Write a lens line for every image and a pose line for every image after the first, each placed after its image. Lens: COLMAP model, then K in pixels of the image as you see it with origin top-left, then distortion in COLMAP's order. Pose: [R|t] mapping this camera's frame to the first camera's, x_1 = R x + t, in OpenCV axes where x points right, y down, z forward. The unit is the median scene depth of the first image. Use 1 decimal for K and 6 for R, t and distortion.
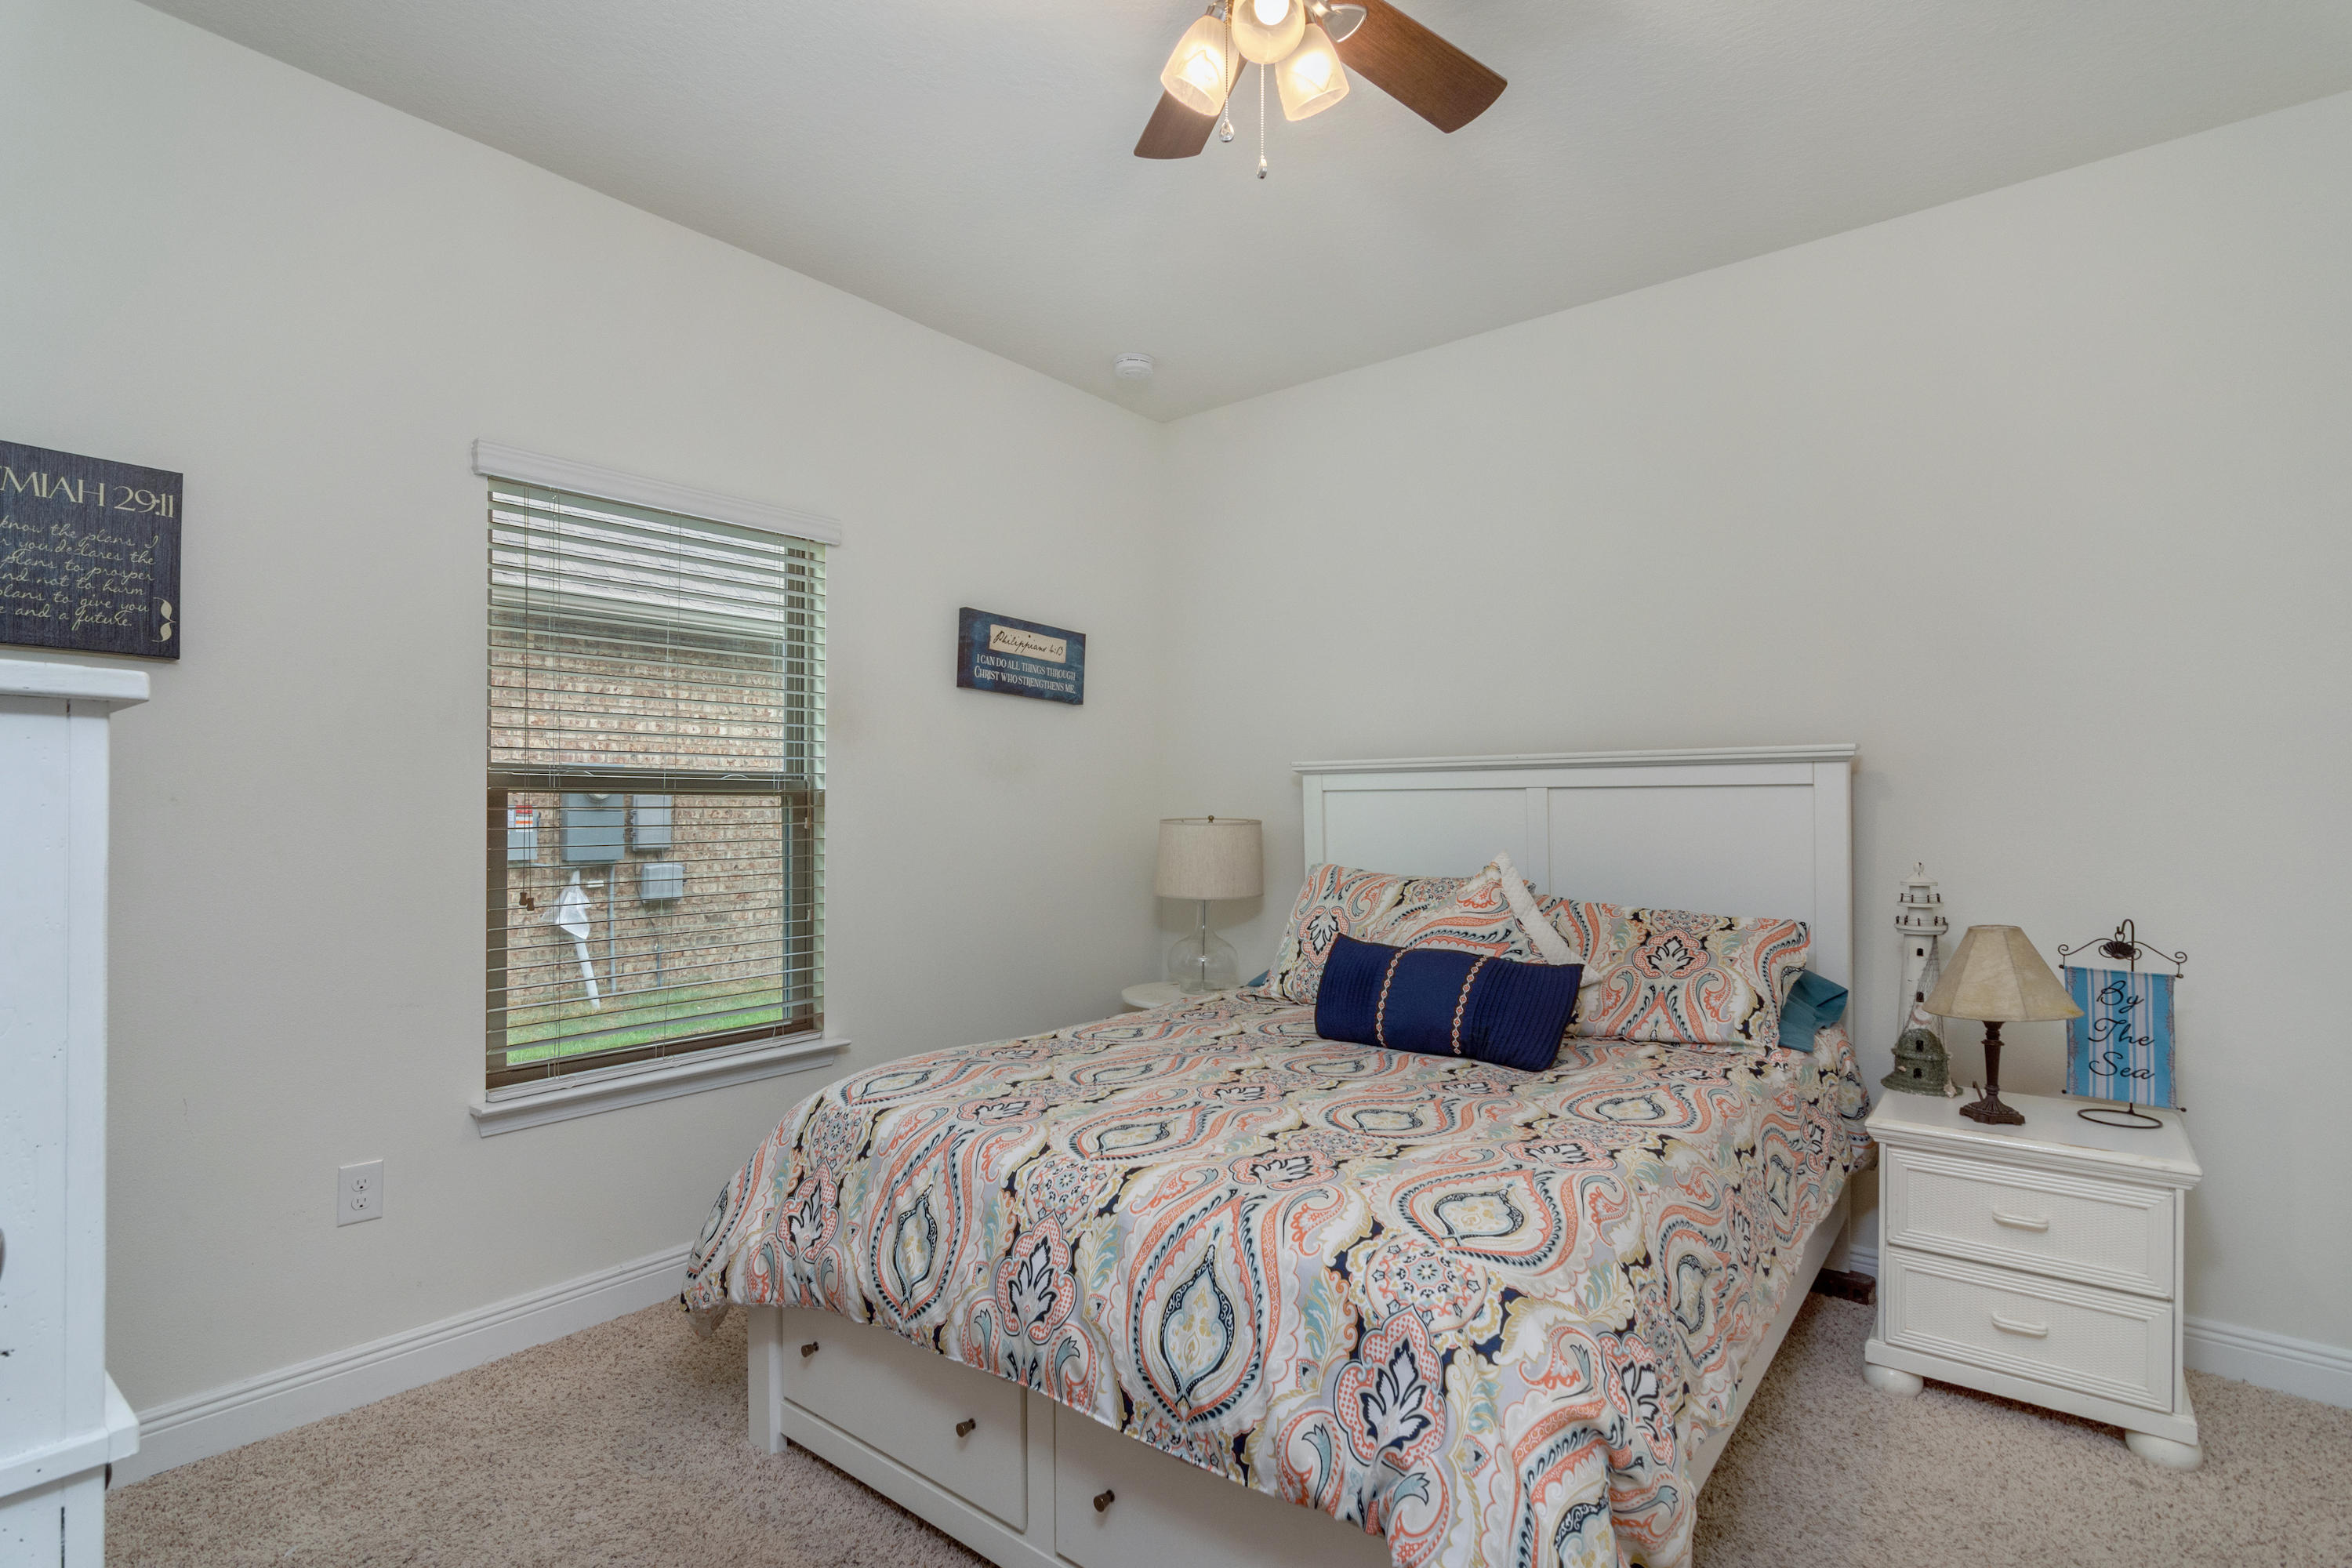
lens RADIAL K [[1141.5, 0, 1186.6], [0, 1141.5, 794.2], [0, 0, 1]] dist [0.004152, -0.000551]
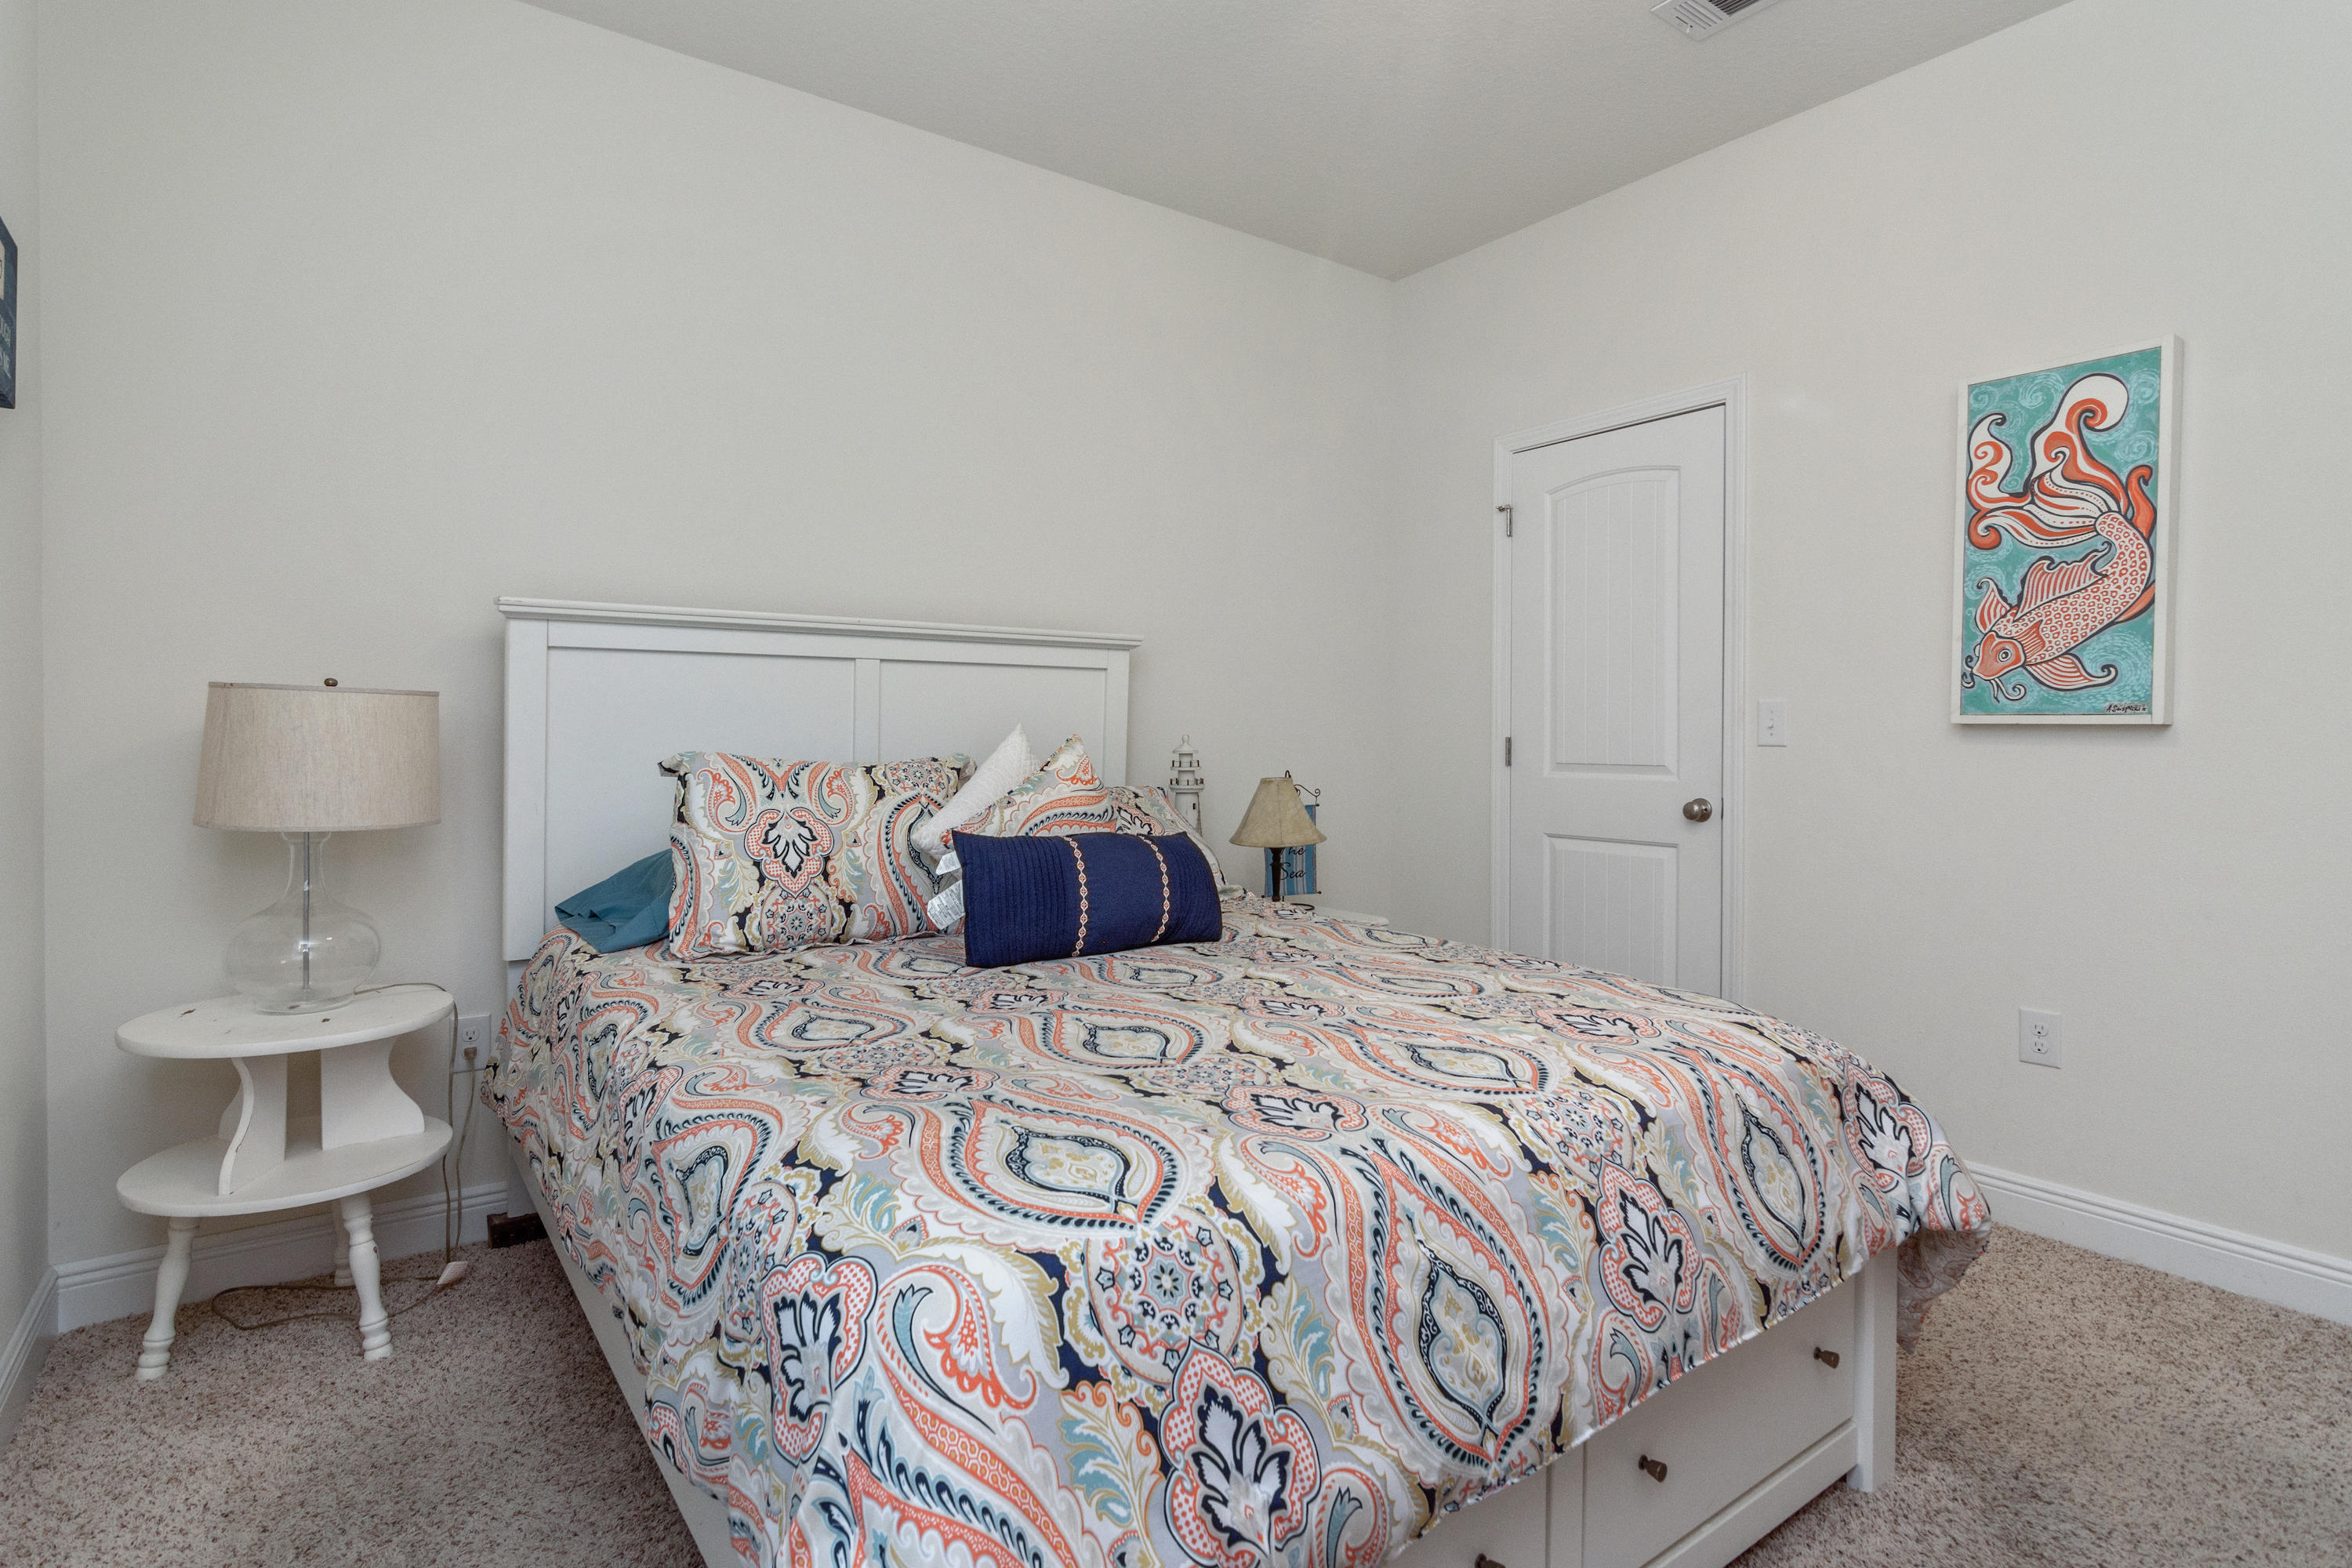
lens RADIAL K [[1141.5, 0, 1192.8], [0, 1141.5, 782.0], [0, 0, 1]] dist [0.004152, -0.000551]
pose [[0.276161, -0.039962, 0.960280, -0.570964], [-0.011629, 0.998923, 0.044914, 0.056693], [-0.961041, -0.023570, 0.275399, 0.672192]]
